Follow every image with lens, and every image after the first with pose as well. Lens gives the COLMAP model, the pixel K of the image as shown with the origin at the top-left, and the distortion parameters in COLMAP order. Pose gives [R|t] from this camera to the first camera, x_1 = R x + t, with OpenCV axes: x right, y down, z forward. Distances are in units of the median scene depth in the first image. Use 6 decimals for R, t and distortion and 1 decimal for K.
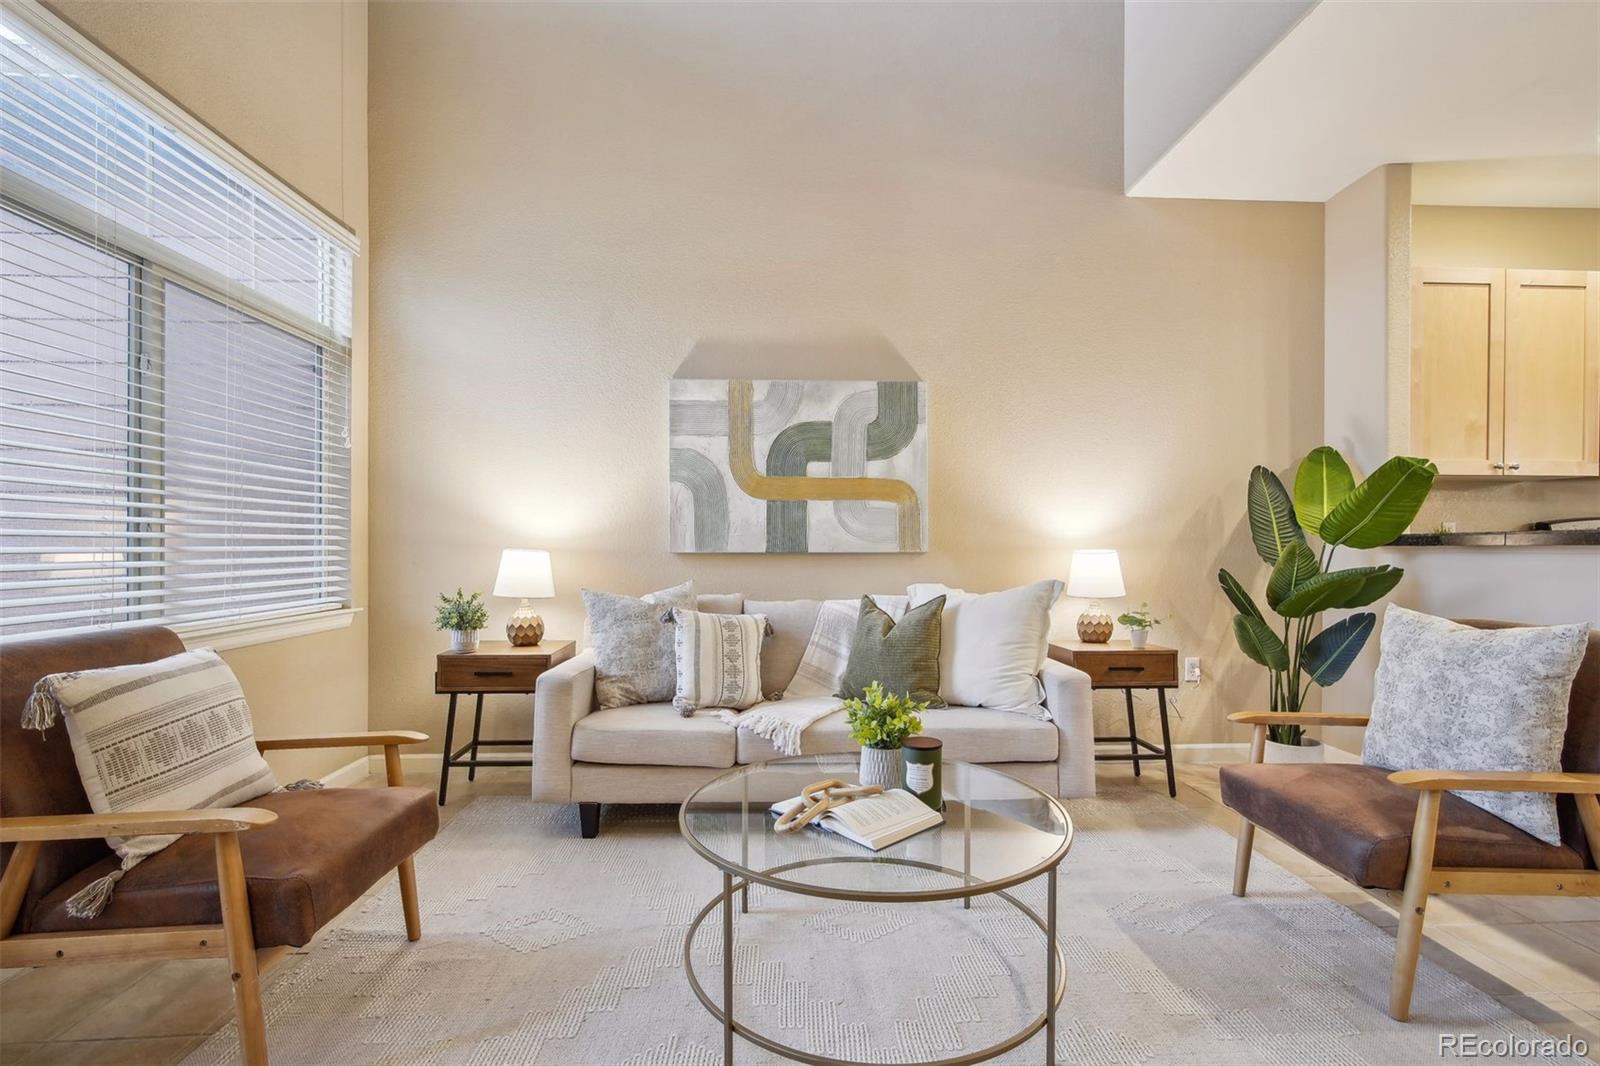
lens RADIAL K [[728.5, 0, 806.1], [0, 728.5, 544.2], [0, 0, 1]] dist [-0.004233, 0.000802]
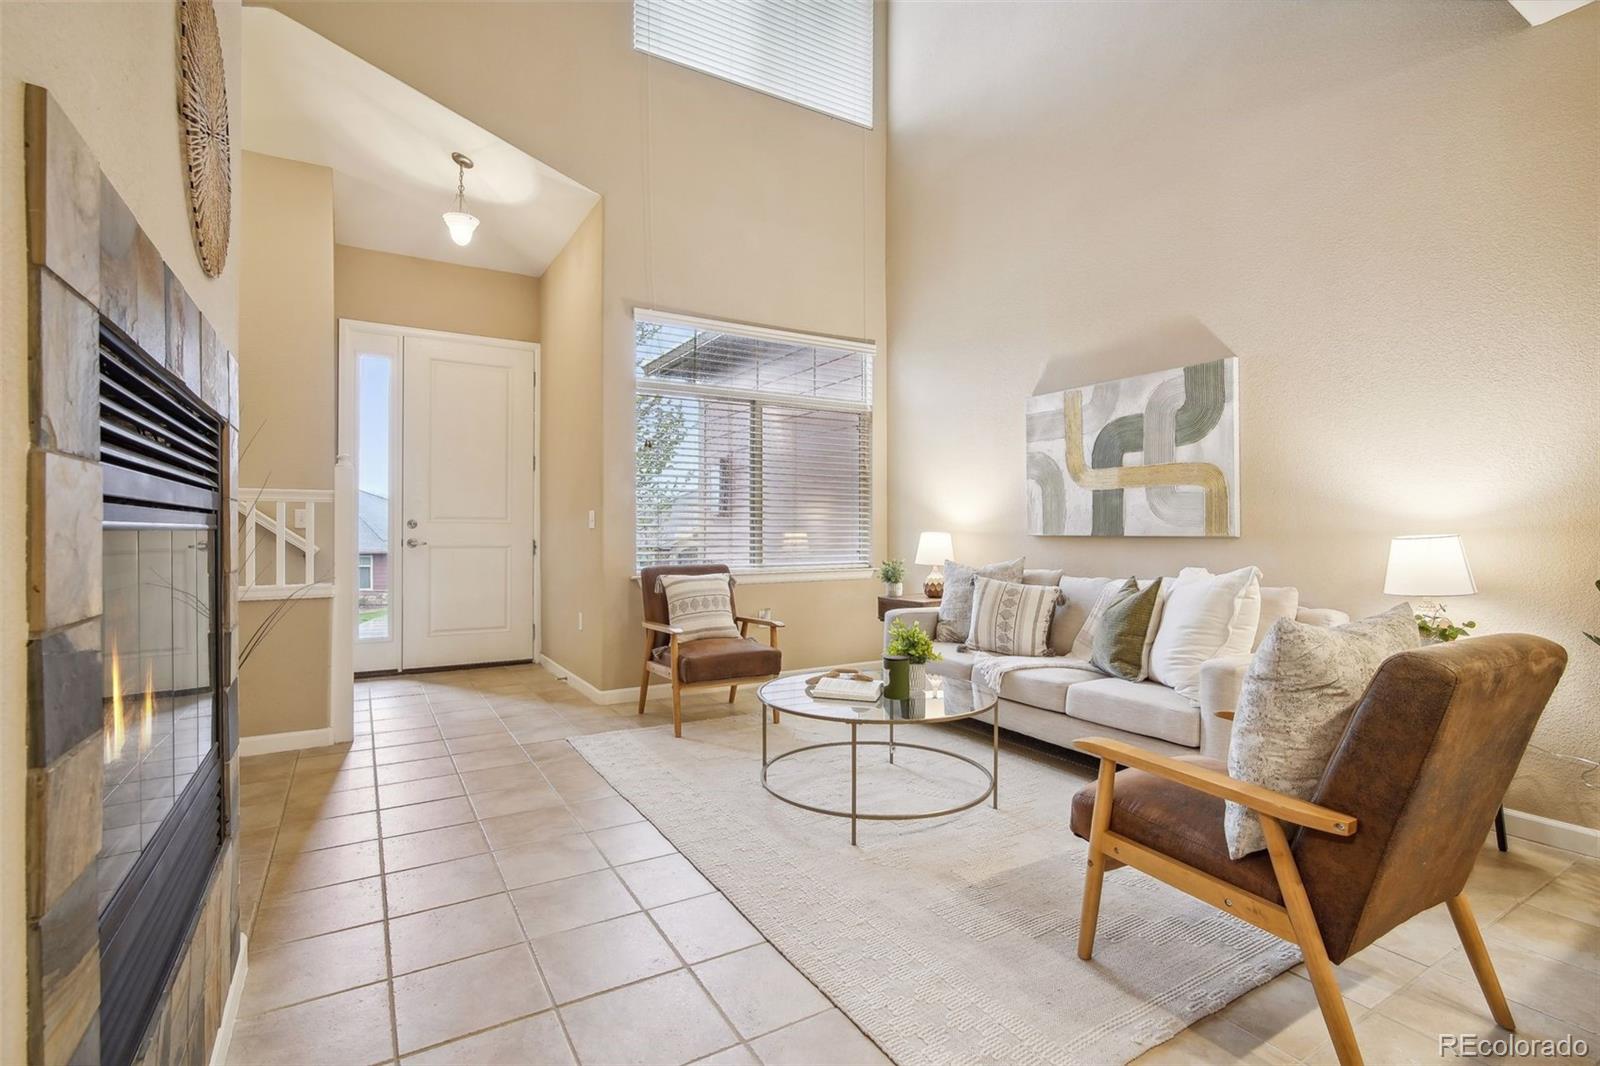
lens RADIAL K [[767.4, 0, 805.8], [0, 767.4, 531.1], [0, 0, 1]] dist [-0.005558, 0.001772]
pose [[0.464451, -0.000796, -0.885599, 0.805018], [0.001903, 0.999998, 0.000100, 0.002970], [0.885597, -0.001732, 0.464451, 0.042583]]
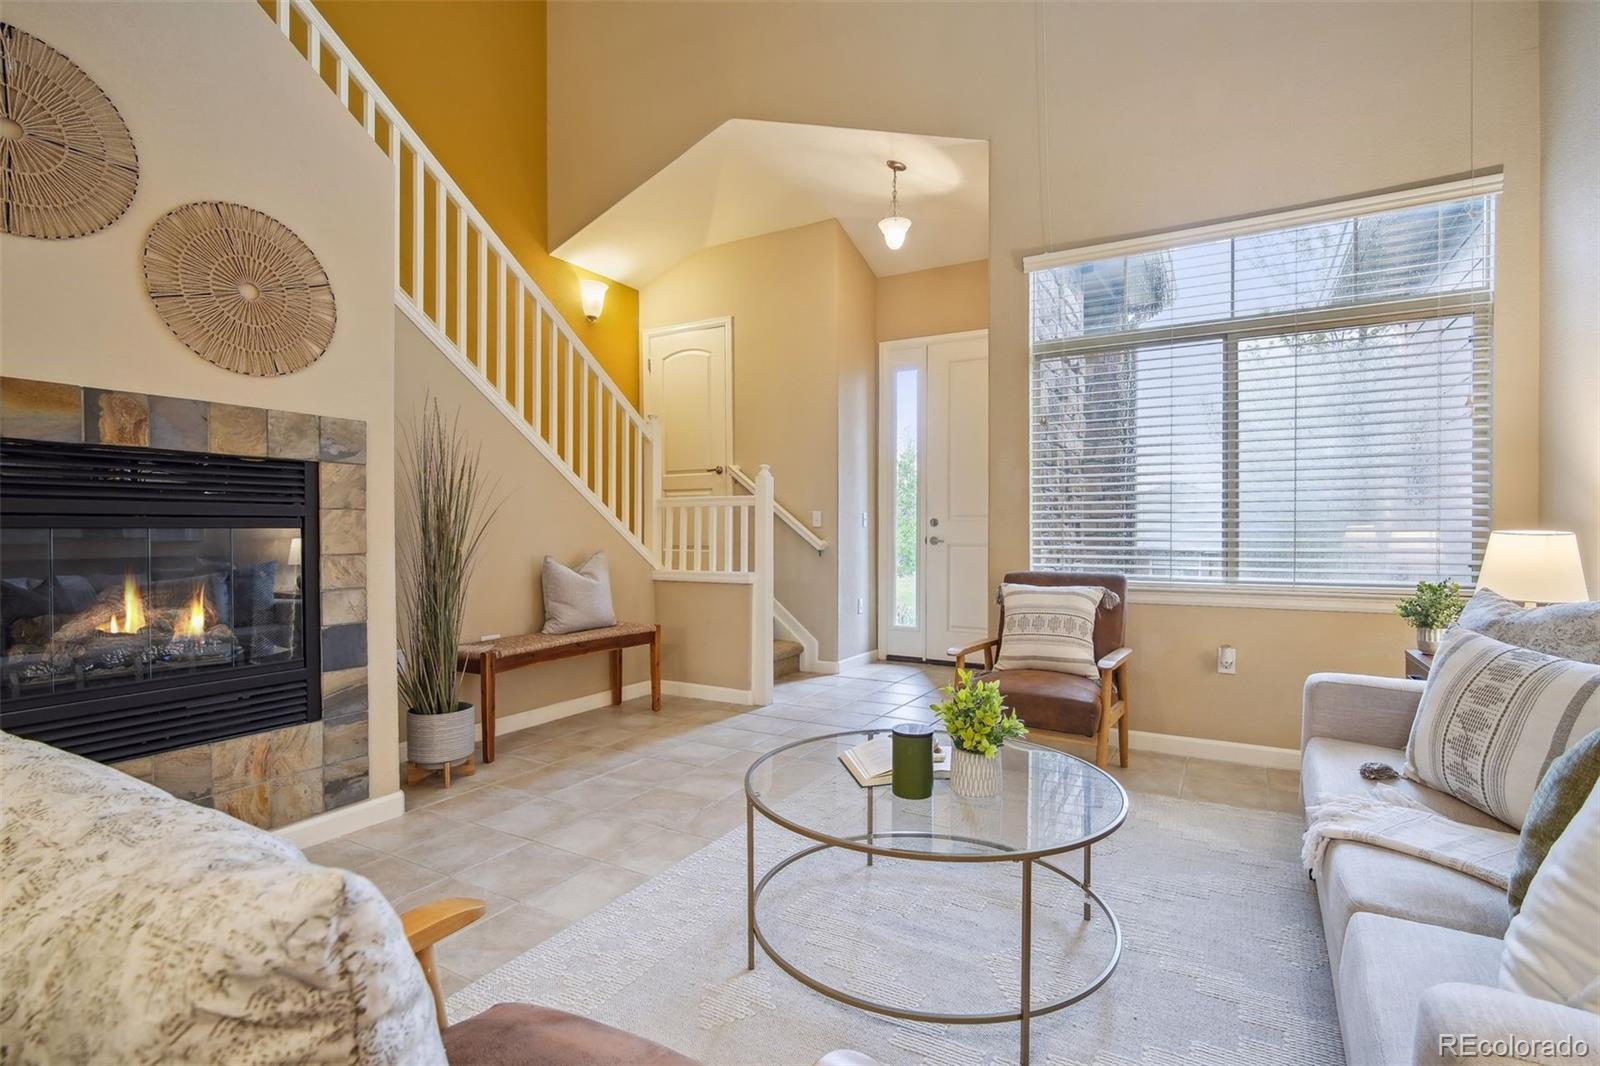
lens RADIAL K [[767.4, 0, 798.1], [0, 767.4, 532.0], [0, 0, 1]] dist [-0.005558, 0.001772]
pose [[-0.553078, -0.002203, -0.833127, 0.573657], [-0.003896, 0.999992, -0.000058, 0.009327], [0.833121, 0.003213, -0.553082, 0.762912]]
